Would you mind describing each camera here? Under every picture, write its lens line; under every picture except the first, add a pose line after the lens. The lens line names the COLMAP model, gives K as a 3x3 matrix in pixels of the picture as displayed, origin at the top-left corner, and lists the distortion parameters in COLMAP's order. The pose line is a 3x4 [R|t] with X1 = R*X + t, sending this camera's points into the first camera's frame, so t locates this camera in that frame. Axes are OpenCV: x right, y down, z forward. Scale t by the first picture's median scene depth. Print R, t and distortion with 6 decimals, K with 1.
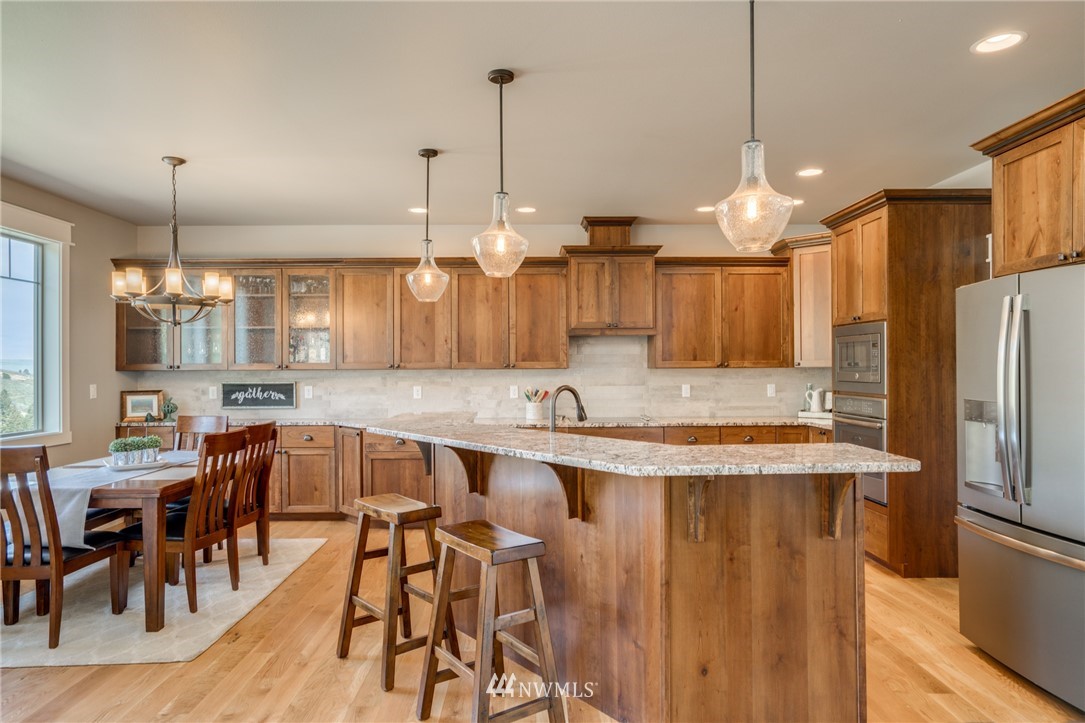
lens RADIAL K [[669.2, 0, 552.7], [0, 669.2, 362.3], [0, 0, 1]] dist [-0.002401, 0.006027]
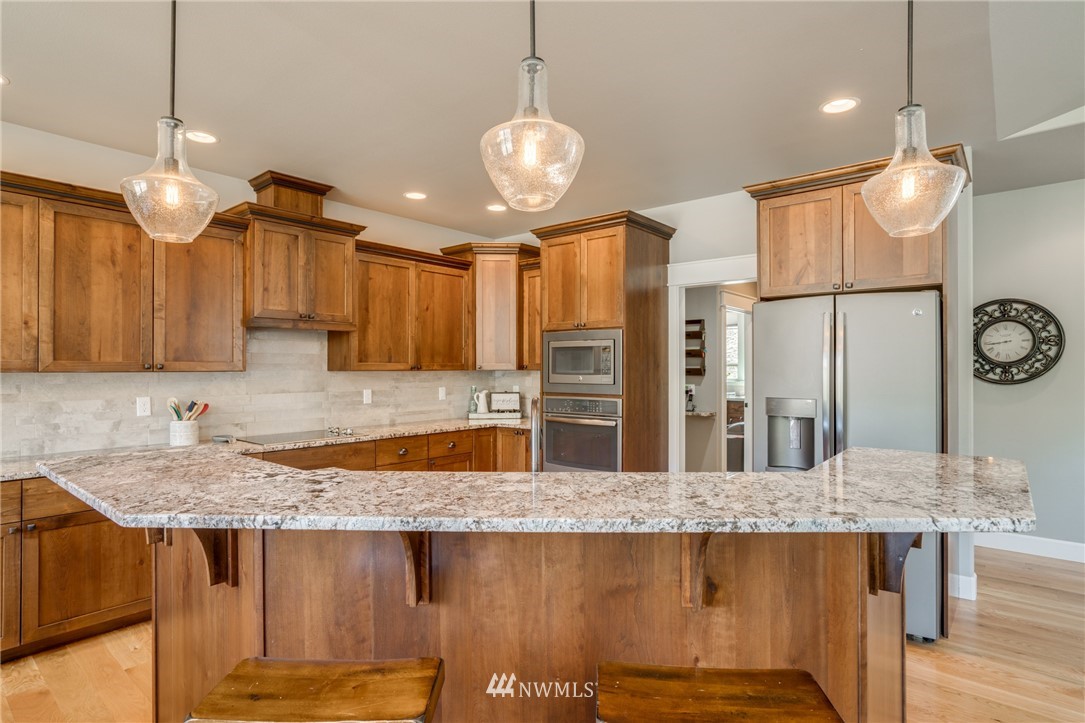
lens RADIAL K [[567.8, 0, 531.7], [0, 567.8, 364.5], [0, 0, 1]] dist [-0.040302, 0.016727]
pose [[0.666303, 0.008632, 0.745631, -0.225529], [-0.007383, 0.999960, -0.004978, 0.002524], [-0.745645, -0.002188, 0.666340, 0.357955]]
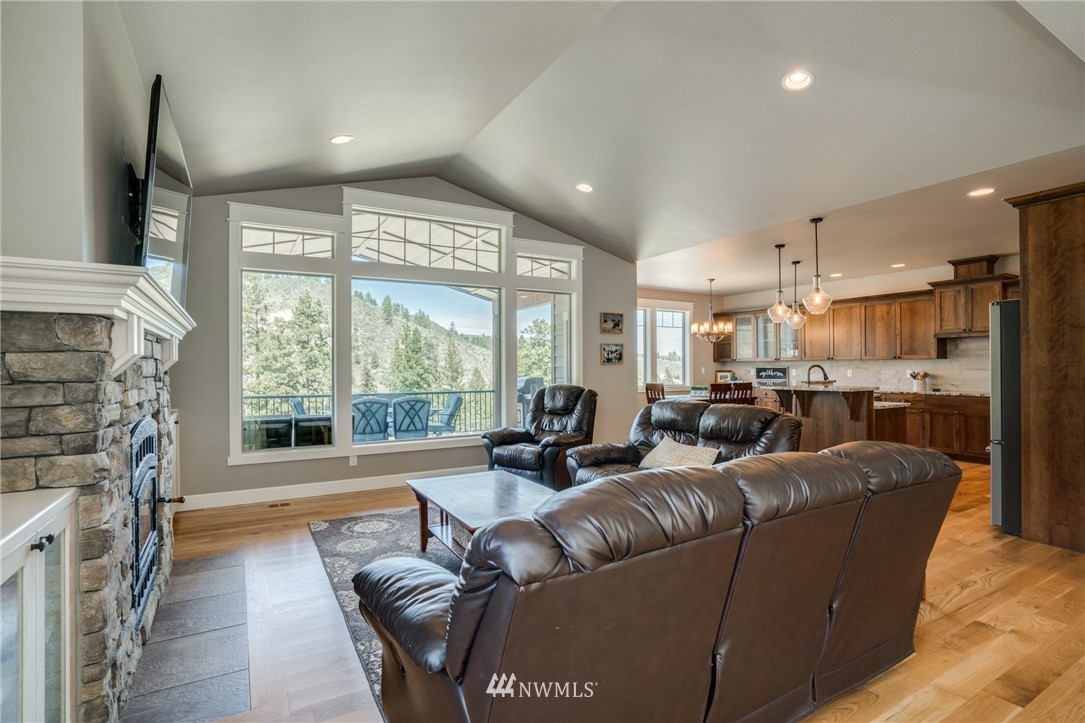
lens RADIAL K [[525.1, 0, 532.8], [0, 525.1, 362.9], [0, 0, 1]] dist [-0.026162, 0.011882]
pose [[0.473362, -0.004917, -0.880854, 0.651631], [0.009685, 0.999953, -0.000377, 0.010401], [0.880815, -0.008352, 0.473387, -0.422097]]
